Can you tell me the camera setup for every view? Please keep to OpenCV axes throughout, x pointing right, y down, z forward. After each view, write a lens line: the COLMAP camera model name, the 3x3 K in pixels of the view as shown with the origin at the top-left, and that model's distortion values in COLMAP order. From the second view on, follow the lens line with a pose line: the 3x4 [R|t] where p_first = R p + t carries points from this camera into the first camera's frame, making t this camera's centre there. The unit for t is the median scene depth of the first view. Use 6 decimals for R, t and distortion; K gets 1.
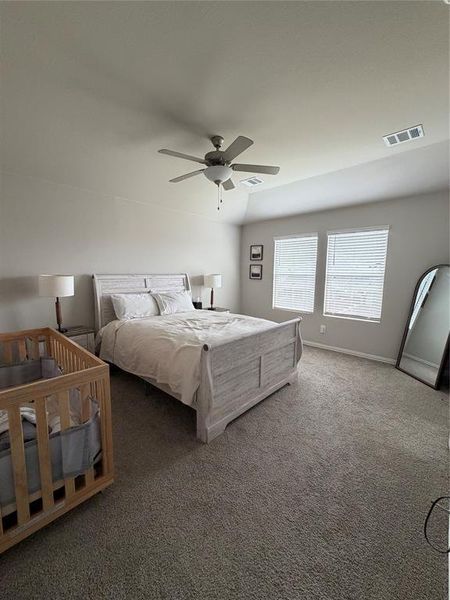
lens RADIAL K [[238.4, 0, 226.4], [0, 238.4, 300.4], [0, 0, 1]] dist [-0.000512, 0.000059]
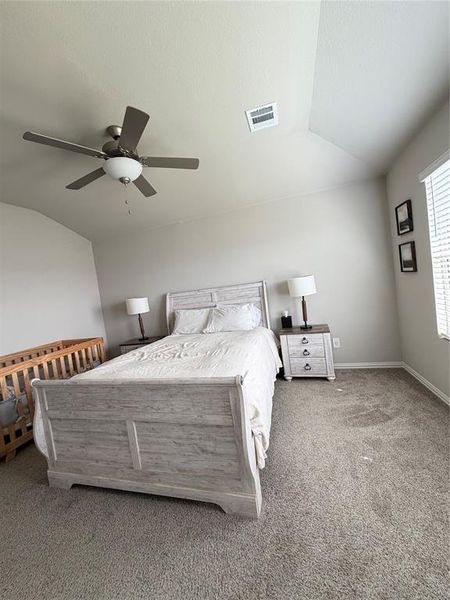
lens RADIAL K [[238.4, 0, 226.2], [0, 238.4, 299.8], [0, 0, 1]] dist [-0.000512, 0.000059]
pose [[0.447025, -0.019909, -0.894300, 0.562457], [0.026076, 0.999617, -0.009219, -0.052926], [0.894141, -0.019199, 0.447373, 0.636959]]
